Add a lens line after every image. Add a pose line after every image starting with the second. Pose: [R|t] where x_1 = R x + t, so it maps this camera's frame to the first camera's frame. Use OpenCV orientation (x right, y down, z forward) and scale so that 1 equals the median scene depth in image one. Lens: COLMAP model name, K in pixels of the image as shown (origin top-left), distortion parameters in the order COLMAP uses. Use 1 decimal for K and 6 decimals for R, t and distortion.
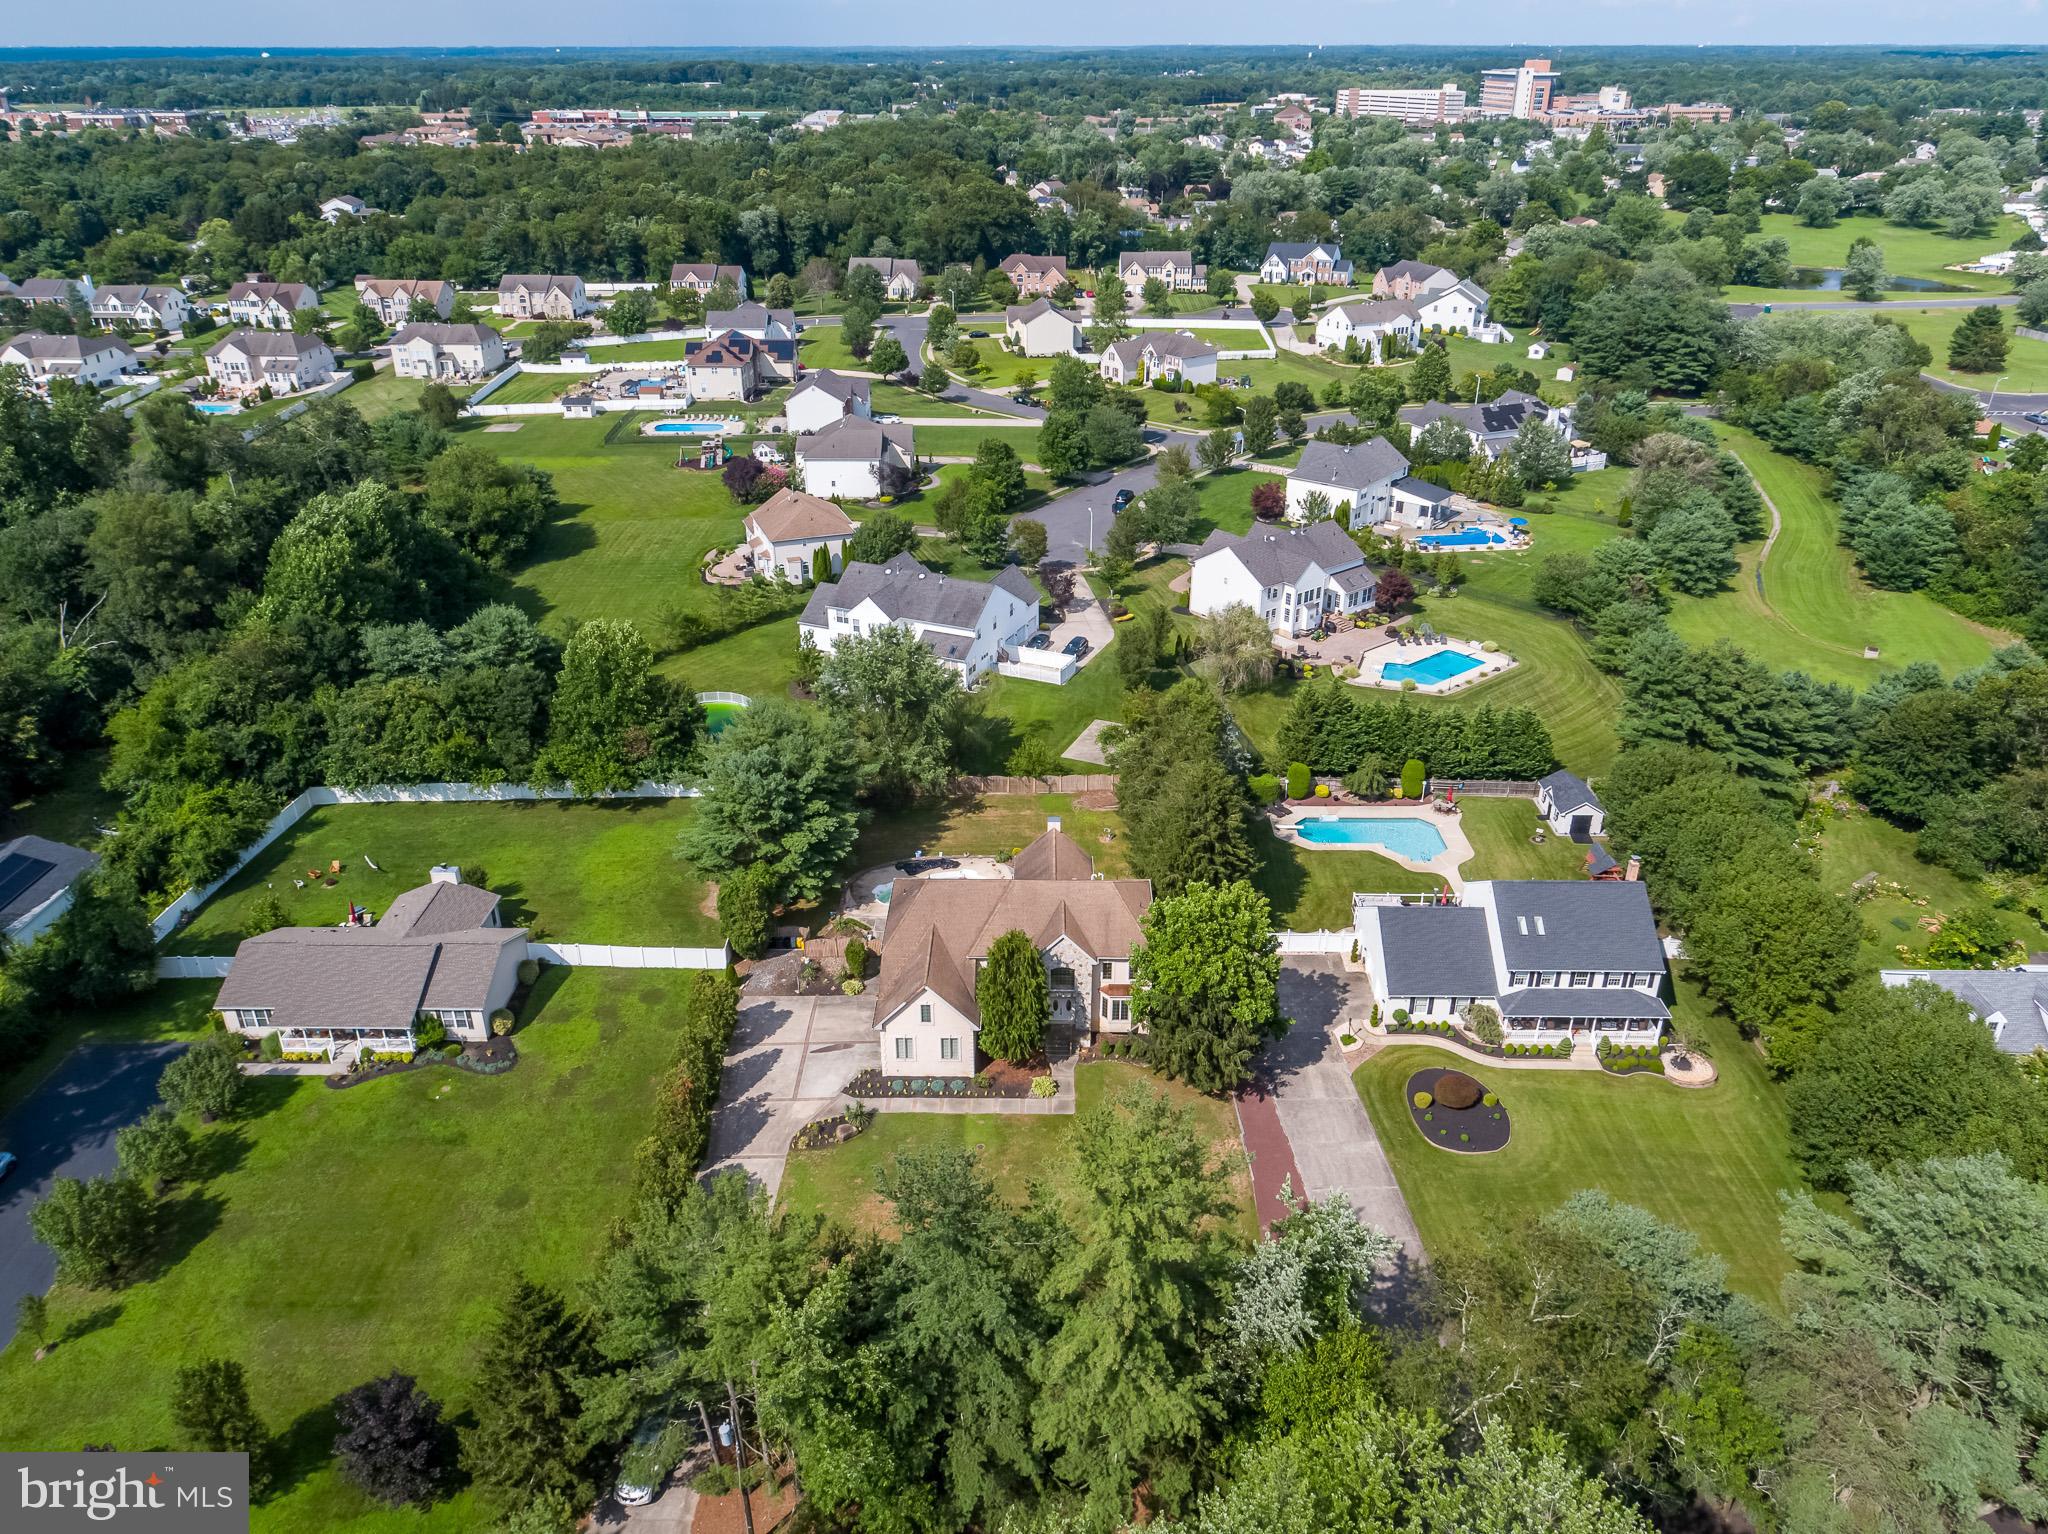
lens RADIAL K [[1462.2, 0, 1011.2], [0, 1462.2, 779.4], [0, 0, 1]] dist [0.004664, 0.002230]
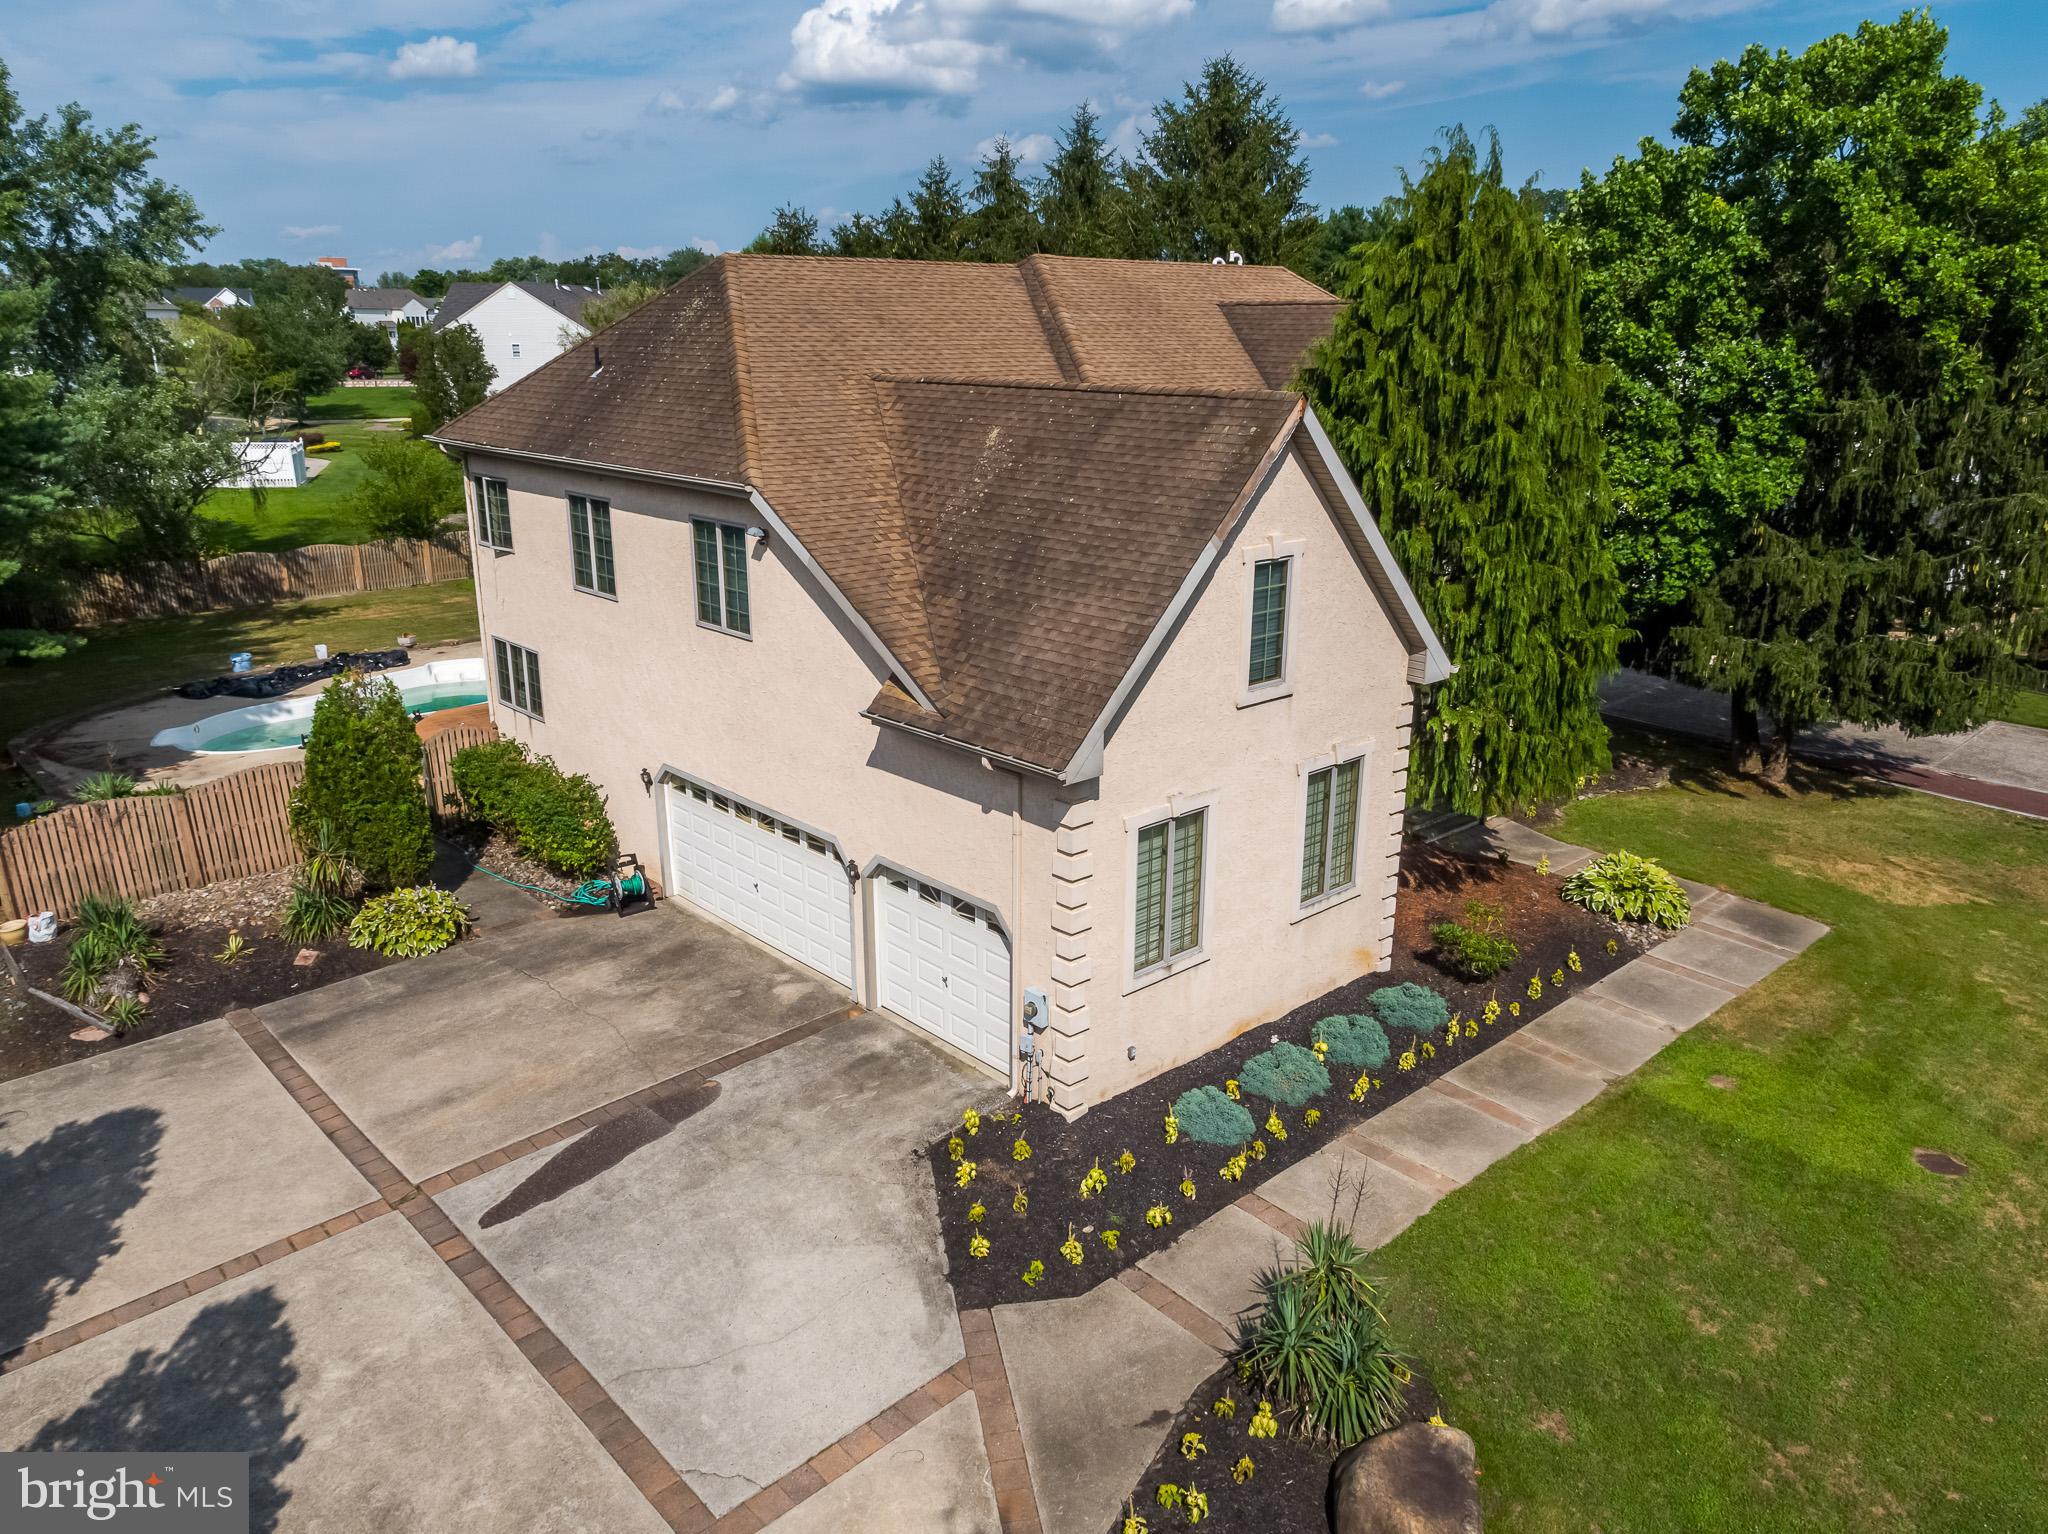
lens RADIAL K [[1462.2, 0, 1023.6], [0, 1462.2, 784.3], [0, 0, 1]] dist [0.004664, 0.002230]
pose [[0.720820, -0.199462, 0.663803, -0.177240], [0.305046, 0.951254, -0.045412, 0.159633], [-0.622387, 0.235224, 0.746528, 0.805797]]
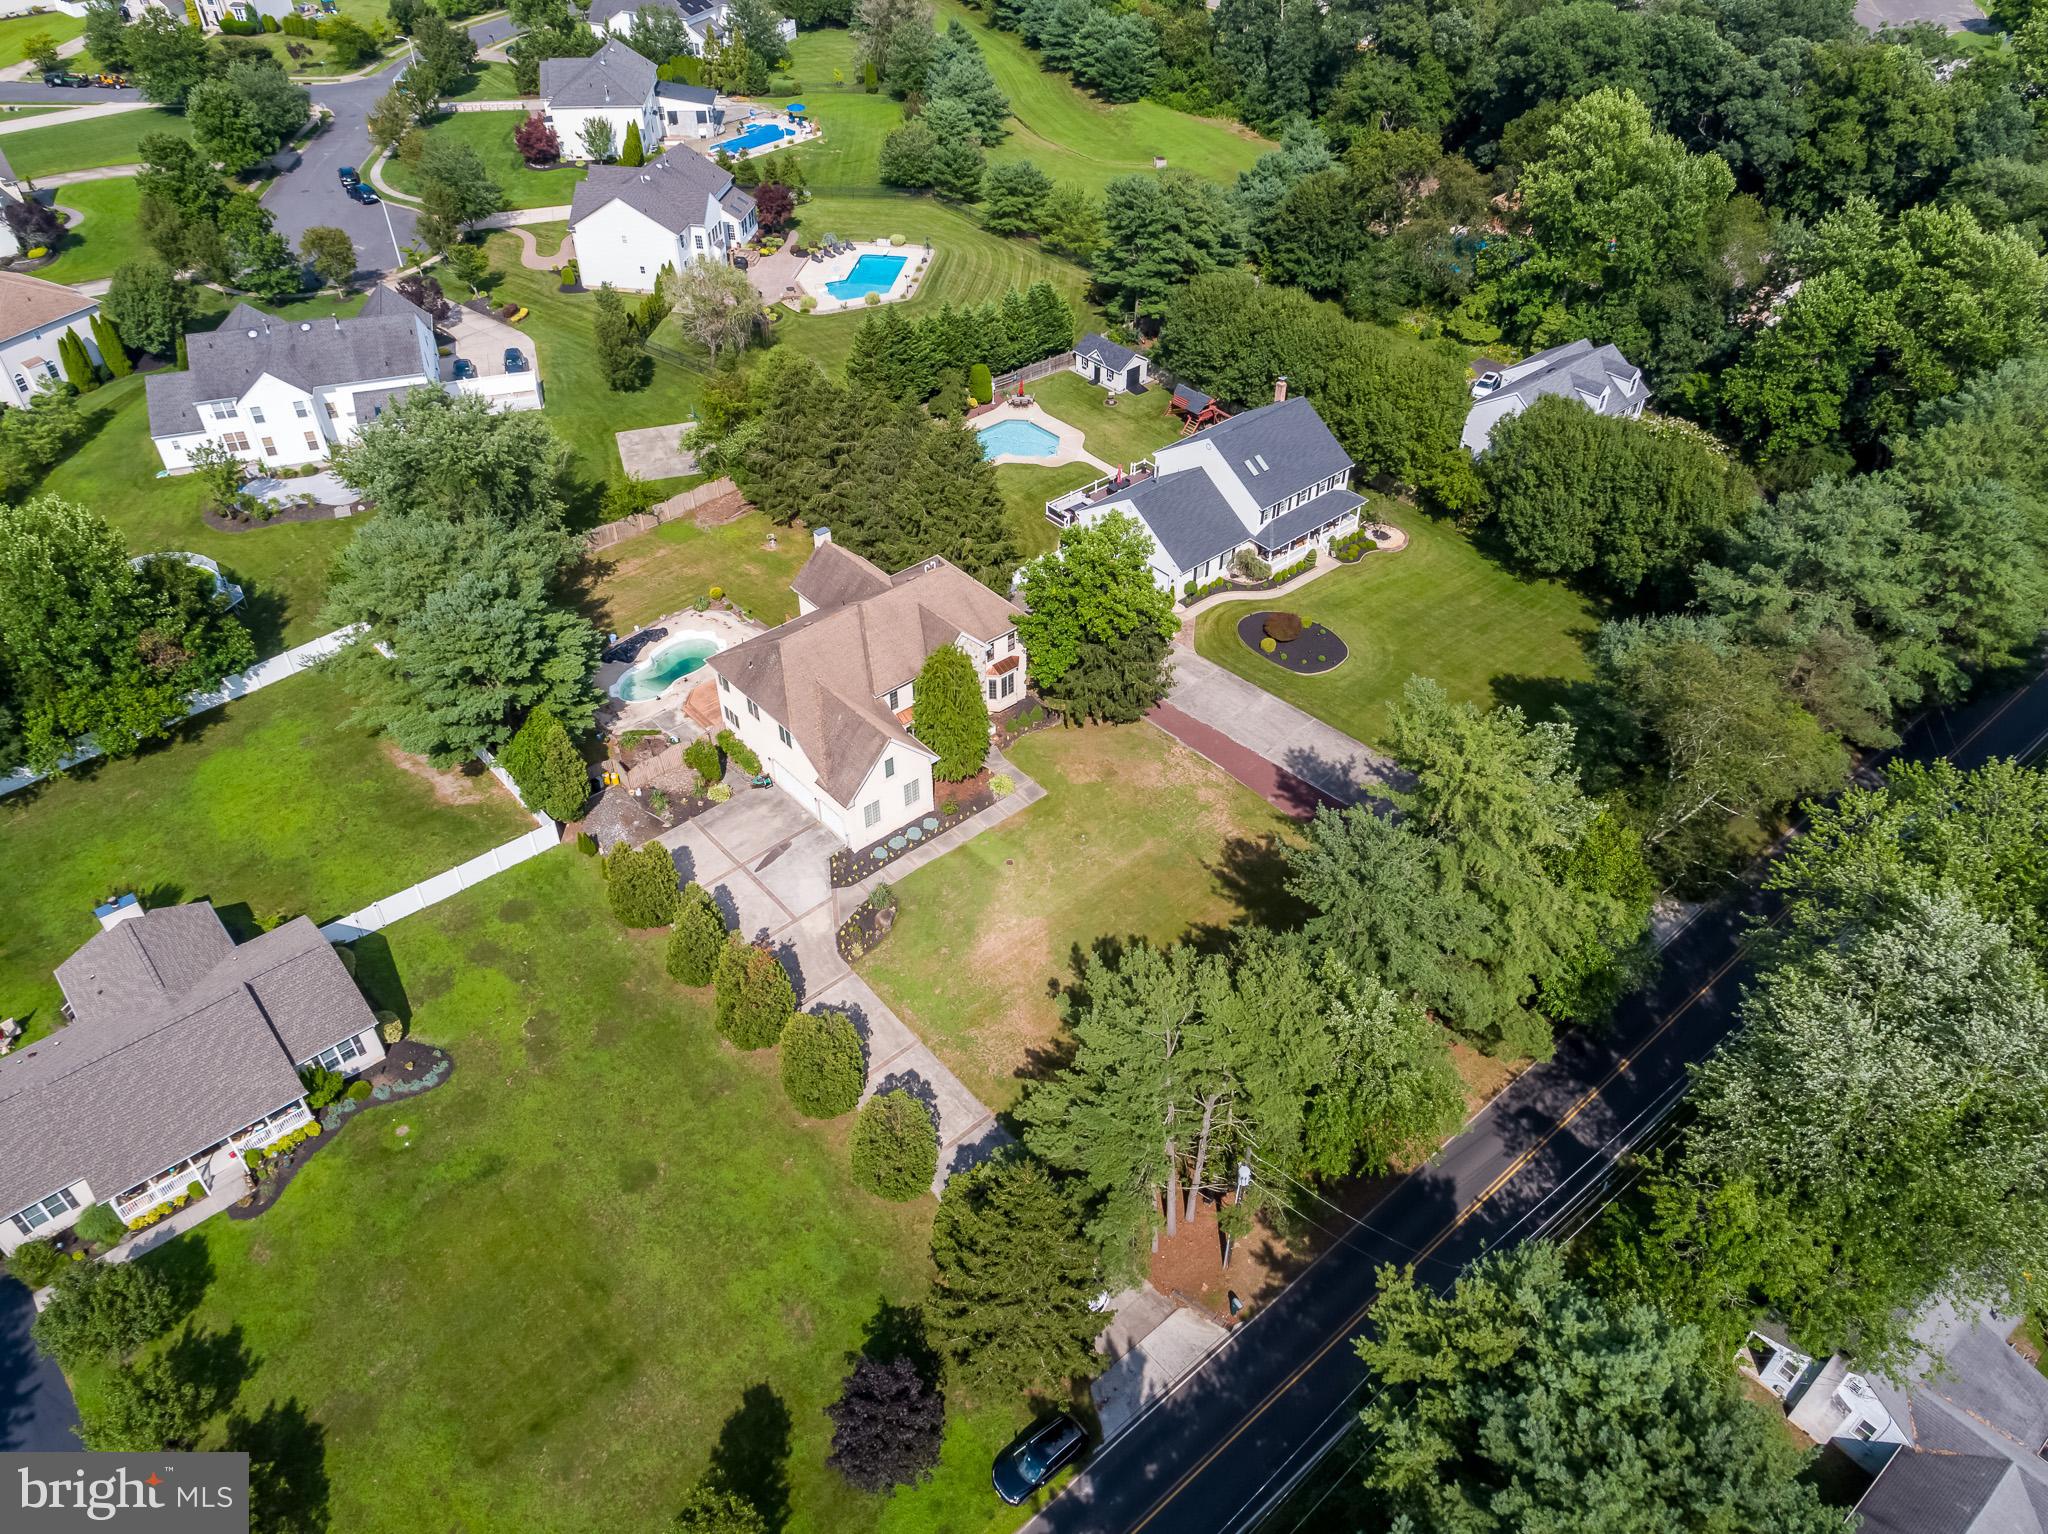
lens RADIAL K [[1511.4, 0, 1030.9], [0, 1511.4, 749.8], [0, 0, 1]] dist [0.001851, 0.006517]
pose [[0.740911, -0.422997, 0.521656, -0.433338], [0.300366, 0.903424, 0.305951, -0.101079], [-0.600693, -0.069995, 0.796410, 0.176388]]
